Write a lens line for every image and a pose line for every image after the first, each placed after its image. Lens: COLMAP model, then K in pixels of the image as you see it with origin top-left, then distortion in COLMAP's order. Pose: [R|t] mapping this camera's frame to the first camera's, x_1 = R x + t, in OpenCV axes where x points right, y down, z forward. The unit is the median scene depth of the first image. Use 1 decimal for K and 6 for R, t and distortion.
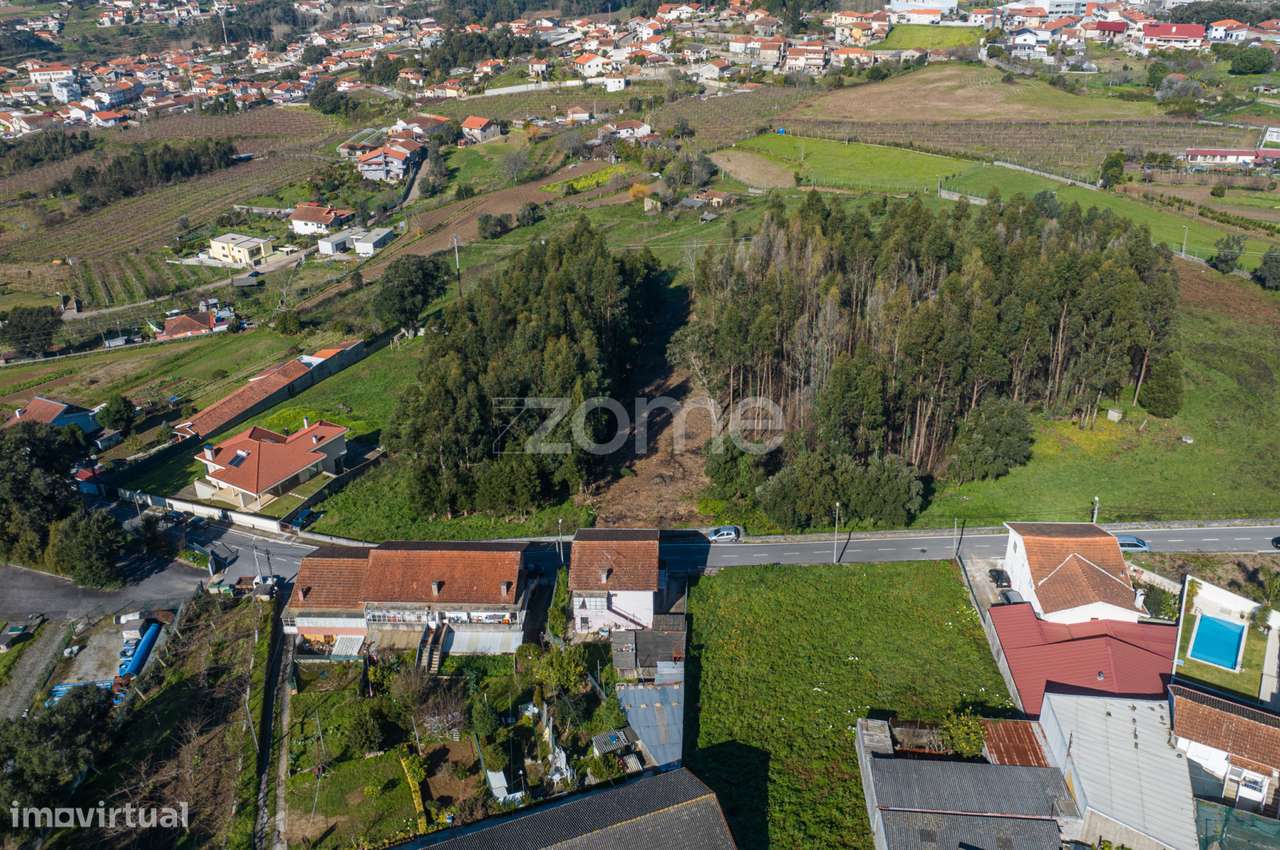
lens RADIAL K [[1064.3, 0, 642.9], [0, 1064.3, 417.6], [0, 0, 1]] dist [-0.020966, -0.001160]
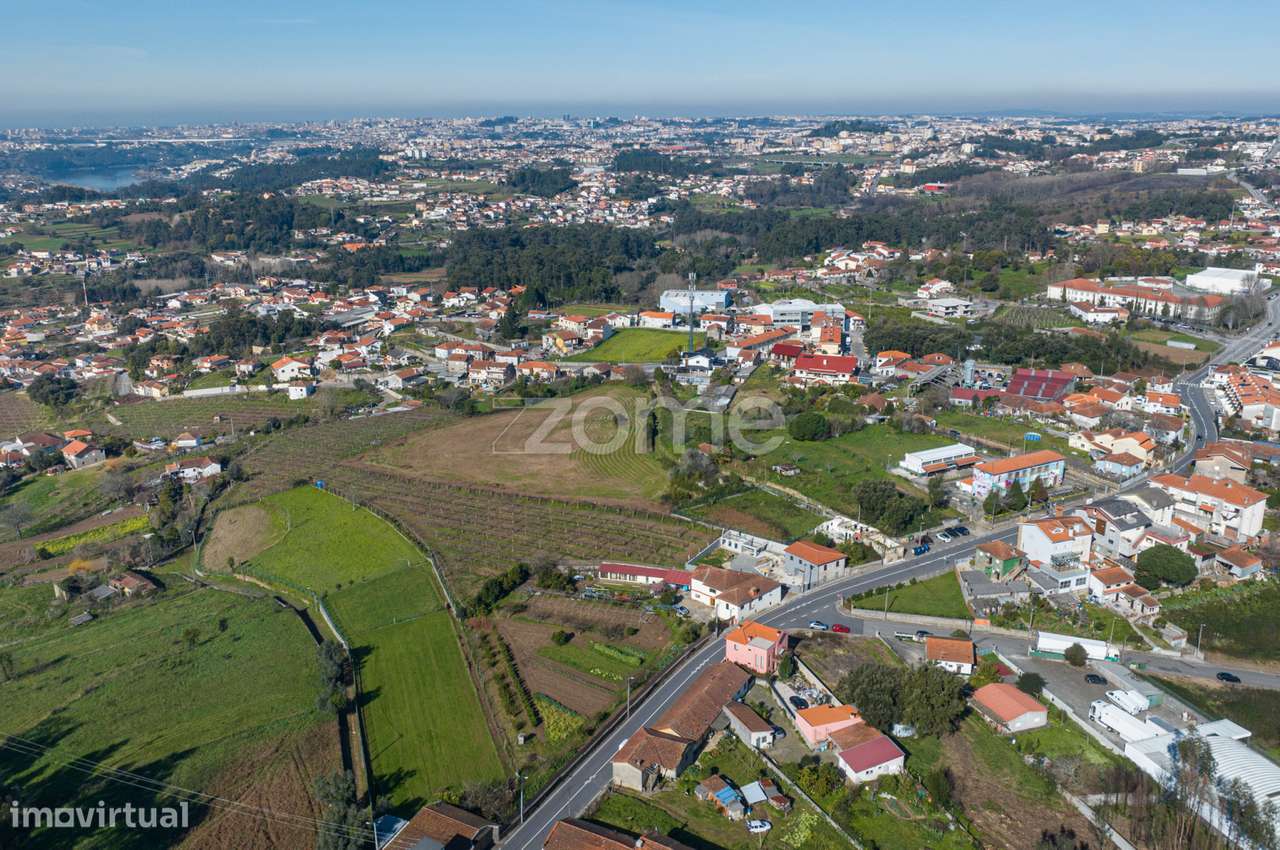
lens RADIAL K [[1062.7, 0, 642.9], [0, 1062.7, 417.7], [0, 0, 1]] dist [-0.008439, -0.032346]
pose [[0.999190, 0.020814, -0.034430, 0.422531], [-0.027097, 0.980727, -0.193495, -0.149100], [0.029739, 0.194271, 0.980497, 0.090307]]
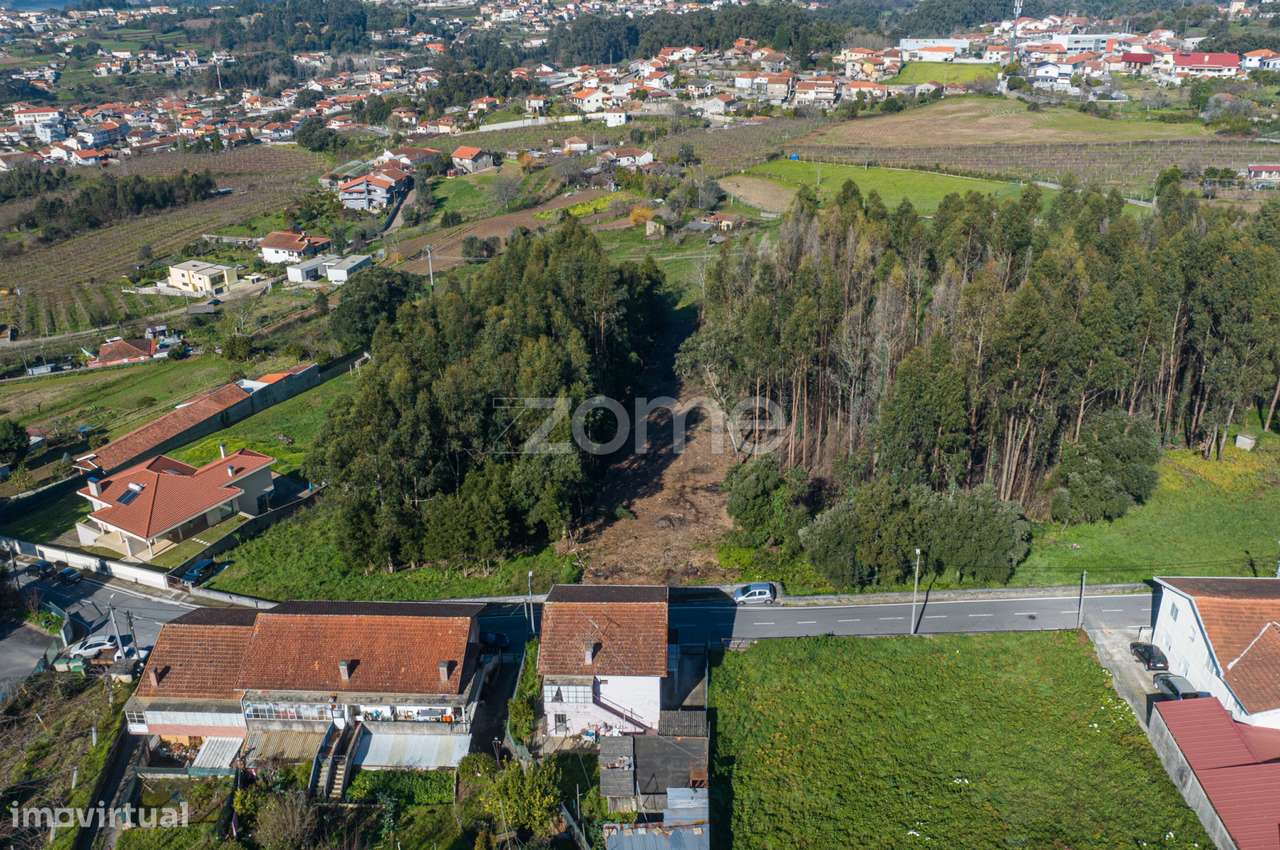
lens RADIAL K [[1064.3, 0, 642.9], [0, 1064.3, 417.6], [0, 0, 1]] dist [-0.020966, -0.001160]
pose [[0.999994, 0.003494, -0.000346, -0.000497], [-0.003508, 0.998414, -0.056196, 0.009563], [0.000149, 0.056197, 0.998420, 0.083088]]
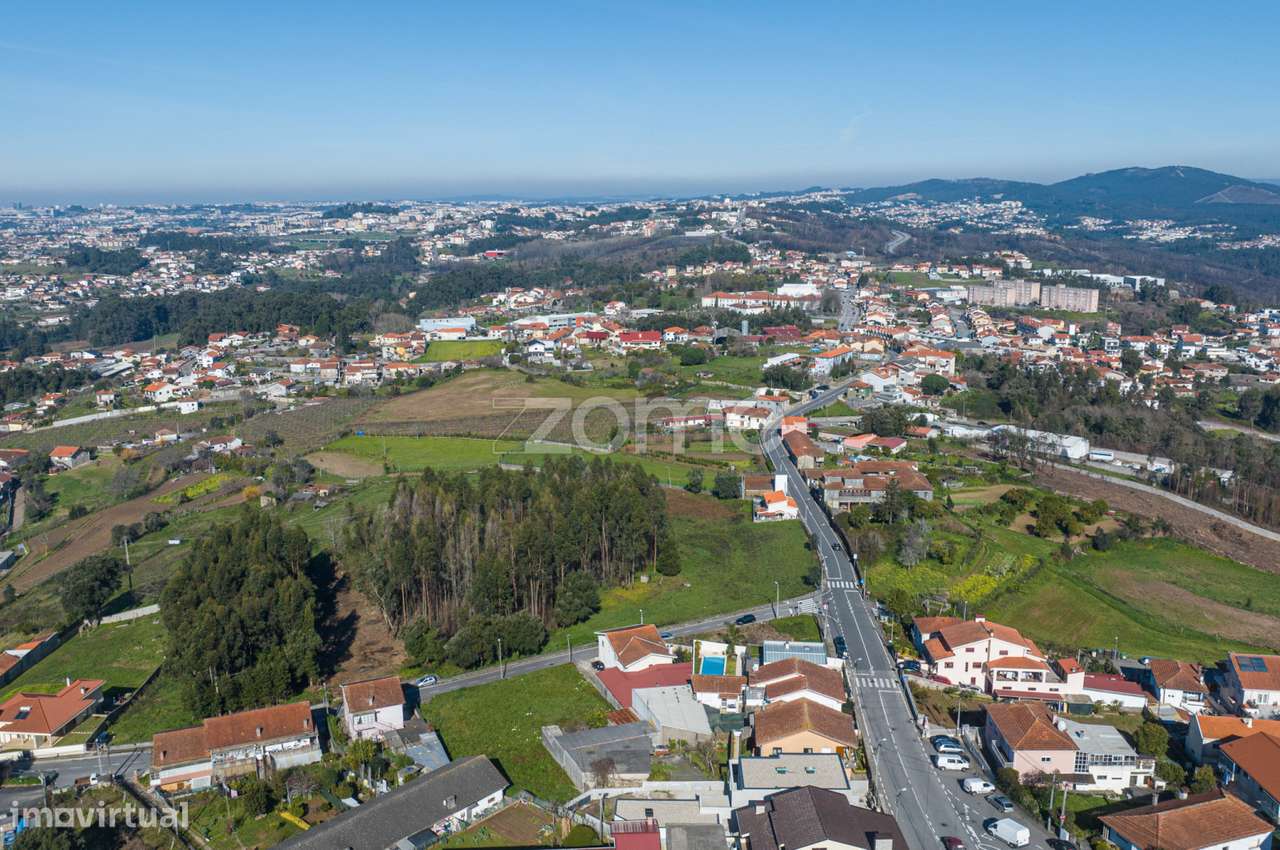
lens RADIAL K [[1062.7, 0, 642.9], [0, 1062.7, 417.7], [0, 0, 1]] dist [-0.008439, -0.032346]
pose [[0.904194, -0.080568, 0.419455, -0.082198], [0.191442, 0.954325, -0.229377, 0.051100], [-0.381816, 0.287702, 0.878319, -0.186645]]
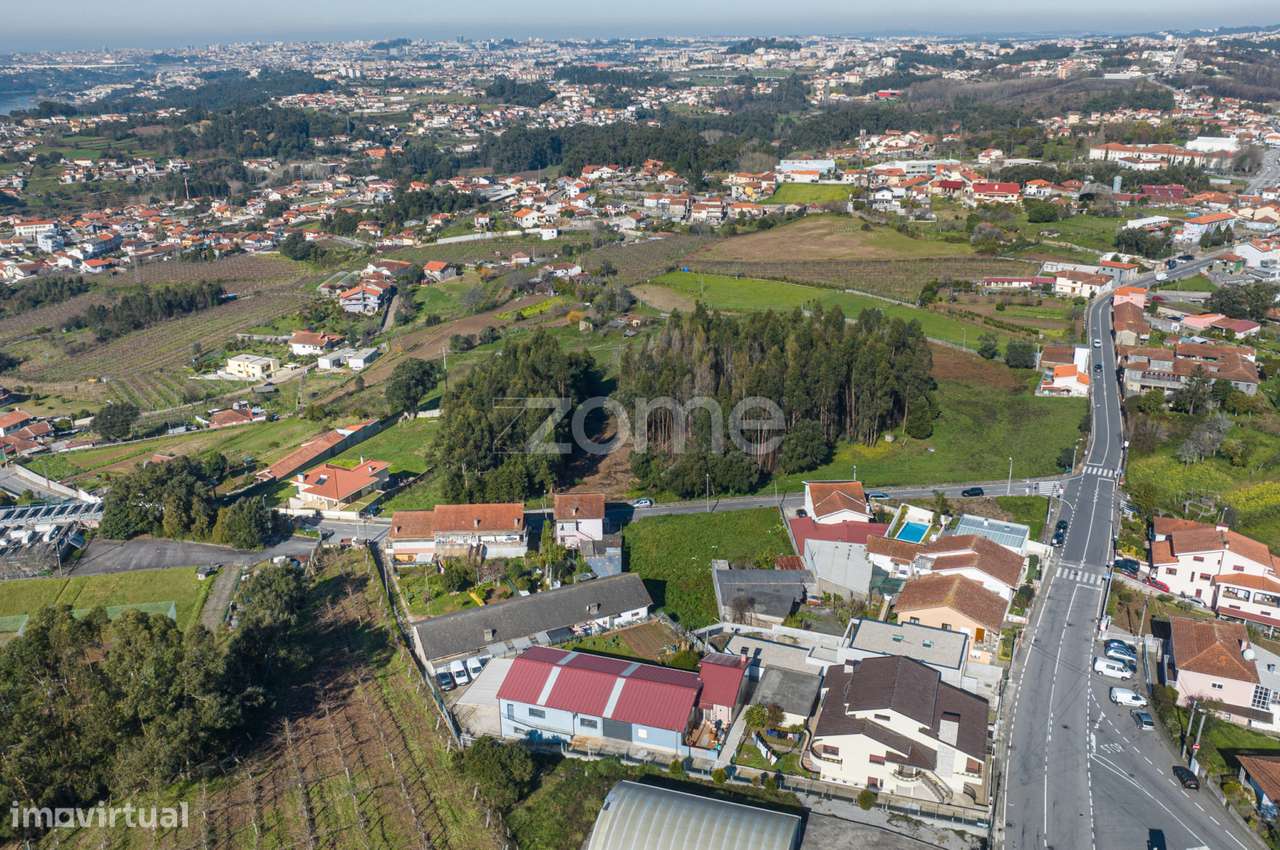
lens RADIAL K [[1062.7, 0, 642.9], [0, 1062.7, 417.7], [0, 0, 1]] dist [-0.008439, -0.032346]
pose [[0.997342, -0.019690, 0.070149, -0.011694], [0.028617, 0.991280, -0.128626, 0.061148], [-0.067005, 0.130291, 0.989209, -0.207031]]
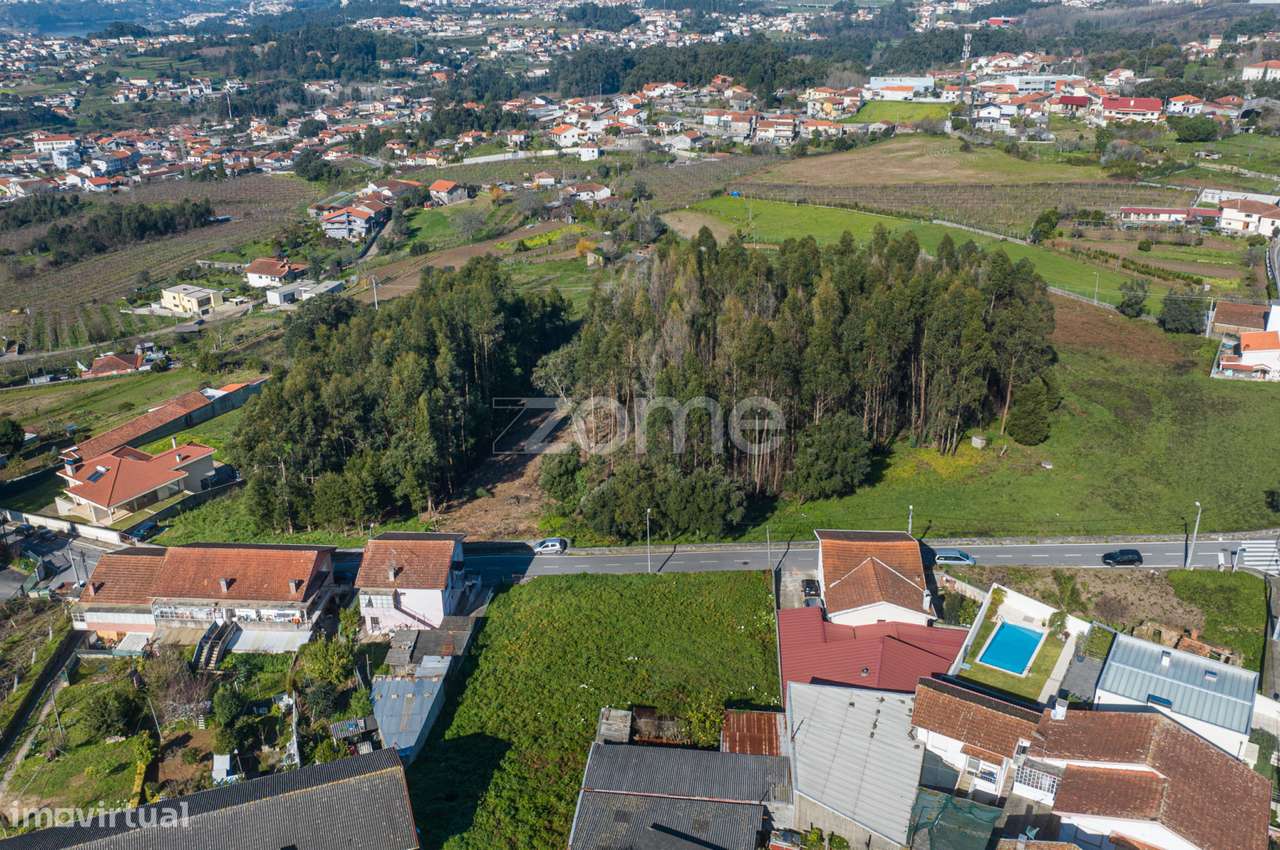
lens RADIAL K [[1062.7, 0, 642.9], [0, 1062.7, 417.7], [0, 0, 1]] dist [-0.008439, -0.032346]
pose [[0.999826, 0.013213, -0.013193, 0.055834], [-0.014182, 0.996990, -0.076224, 0.020923], [0.012146, 0.076398, 0.997003, 0.004284]]
